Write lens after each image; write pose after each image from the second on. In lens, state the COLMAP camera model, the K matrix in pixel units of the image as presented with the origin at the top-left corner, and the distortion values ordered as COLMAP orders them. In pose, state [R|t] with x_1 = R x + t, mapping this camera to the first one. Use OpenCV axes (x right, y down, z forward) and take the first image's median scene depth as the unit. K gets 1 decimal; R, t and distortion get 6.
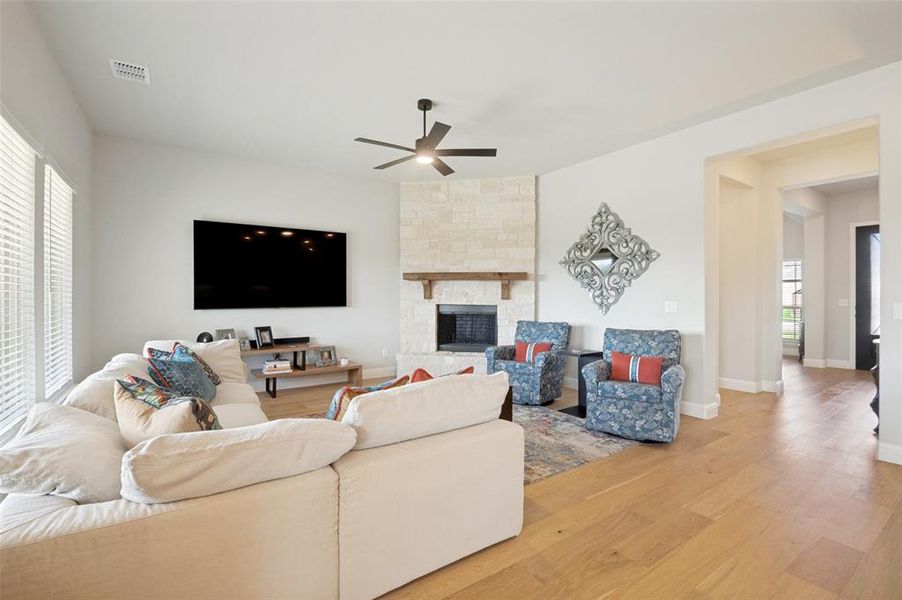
lens RADIAL K [[401.9, 0, 444.7], [0, 401.9, 298.0], [0, 0, 1]] dist [-0.009682, -0.007450]
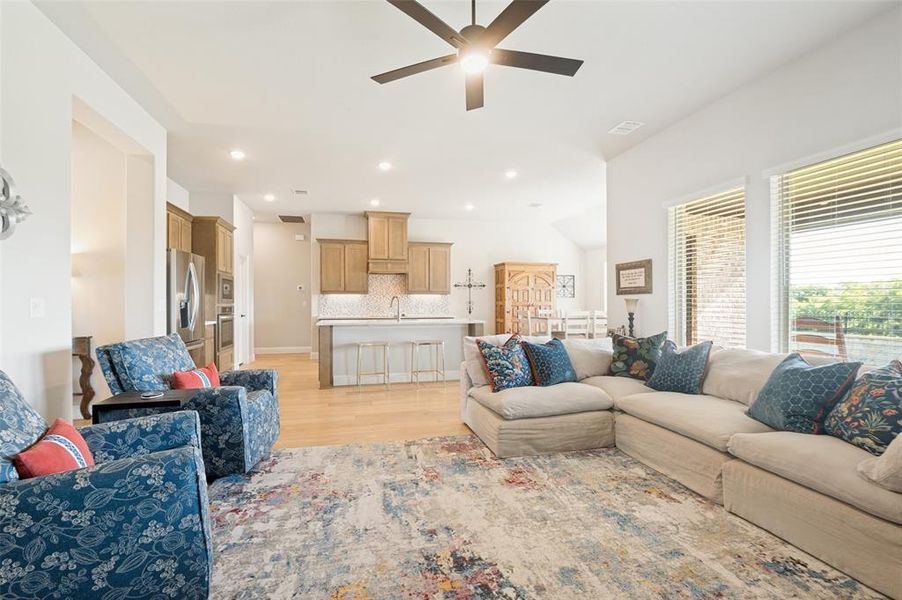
lens RADIAL K [[401.9, 0, 444.4], [0, 401.9, 301.2], [0, 0, 1]] dist [-0.009682, -0.007450]
pose [[-0.938038, 0.005561, 0.346488, -0.156326], [0.006301, 0.999980, 0.001009, 0.015376], [-0.346476, 0.003130, -0.938054, 1.146821]]
